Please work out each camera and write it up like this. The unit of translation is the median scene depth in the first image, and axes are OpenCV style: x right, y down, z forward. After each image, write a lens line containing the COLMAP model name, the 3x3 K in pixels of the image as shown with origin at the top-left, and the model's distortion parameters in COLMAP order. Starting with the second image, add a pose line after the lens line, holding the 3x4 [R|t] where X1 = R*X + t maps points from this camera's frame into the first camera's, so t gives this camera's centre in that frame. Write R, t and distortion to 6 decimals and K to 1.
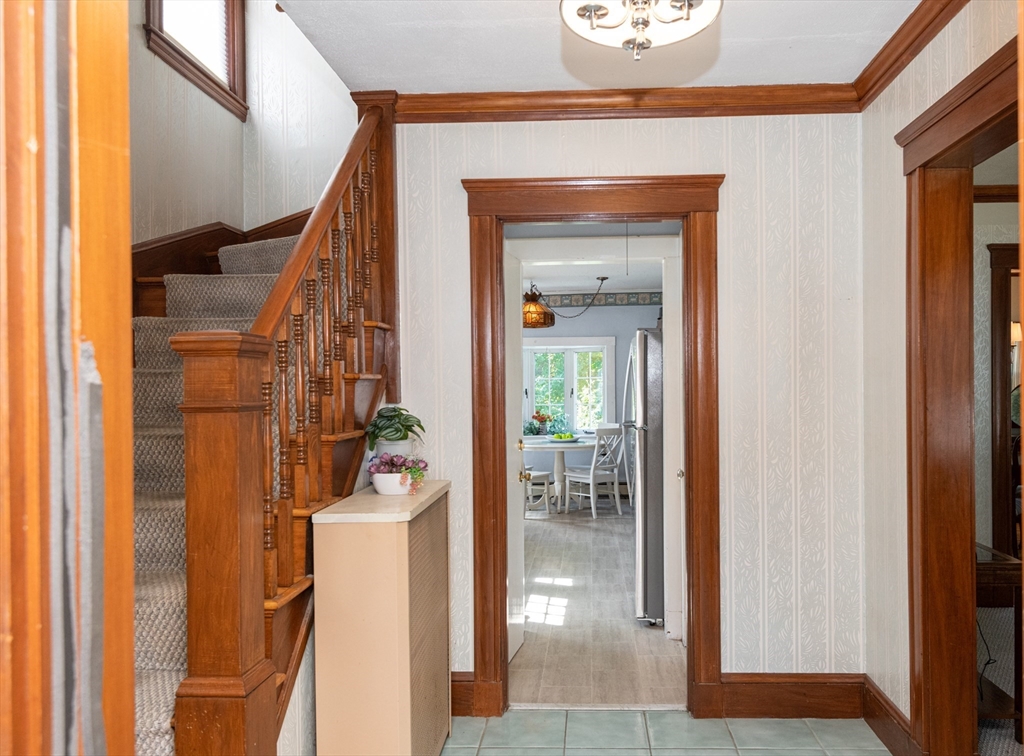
lens RADIAL K [[750.1, 0, 555.0], [0, 750.1, 394.2], [0, 0, 1]] dist [0.023312, -0.015089]
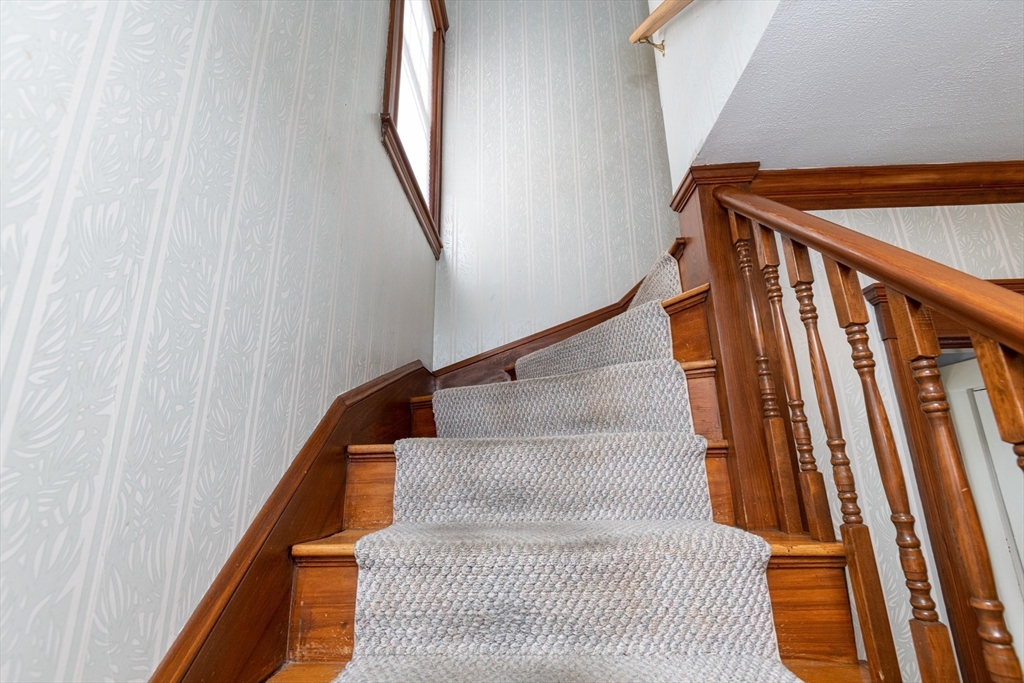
lens RADIAL K [[464.6, 0, 513.7], [0, 464.6, 345.2], [0, 0, 1]] dist [0.011594, -0.005266]
pose [[0.999960, -0.008953, 0.000195, -0.415840], [0.008677, 0.963348, -0.268114, -0.128680], [0.002213, 0.268105, 0.963387, 0.614389]]
